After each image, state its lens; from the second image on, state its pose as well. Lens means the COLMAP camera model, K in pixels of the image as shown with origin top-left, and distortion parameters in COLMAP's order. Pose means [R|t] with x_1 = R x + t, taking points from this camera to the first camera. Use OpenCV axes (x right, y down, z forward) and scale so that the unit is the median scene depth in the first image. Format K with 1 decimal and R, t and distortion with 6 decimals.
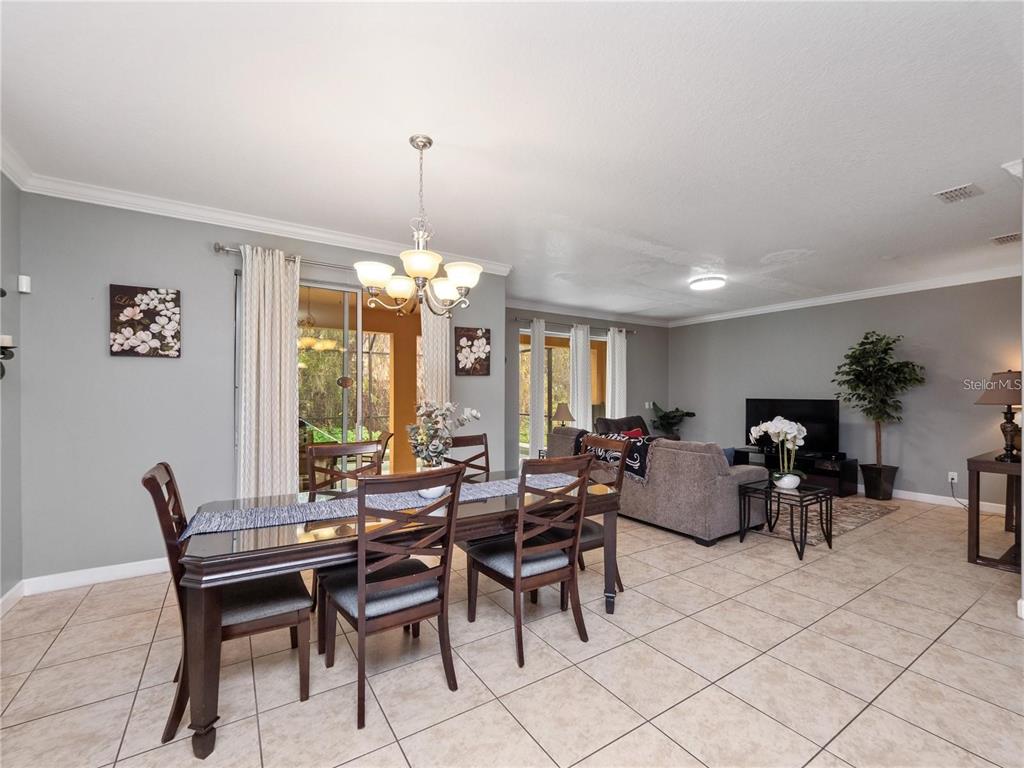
lens RADIAL K [[437.4, 0, 512.4], [0, 437.4, 390.8], [0, 0, 1]] dist [0.000342, -0.003551]
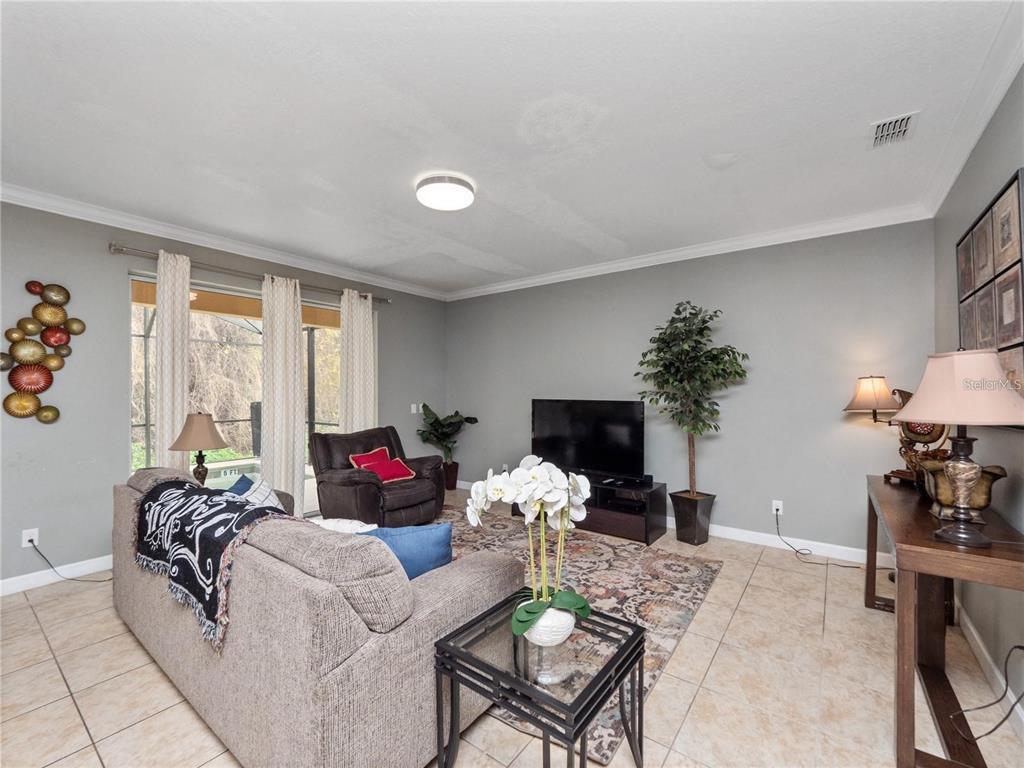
lens RADIAL K [[437.4, 0, 509.2], [0, 437.4, 383.8], [0, 0, 1]] dist [0.000342, -0.003551]
pose [[0.937070, -0.000214, 0.349142, 0.305156], [0.001472, 0.999993, -0.003339, -0.005535], [-0.349139, 0.003643, 0.937064, 0.426338]]
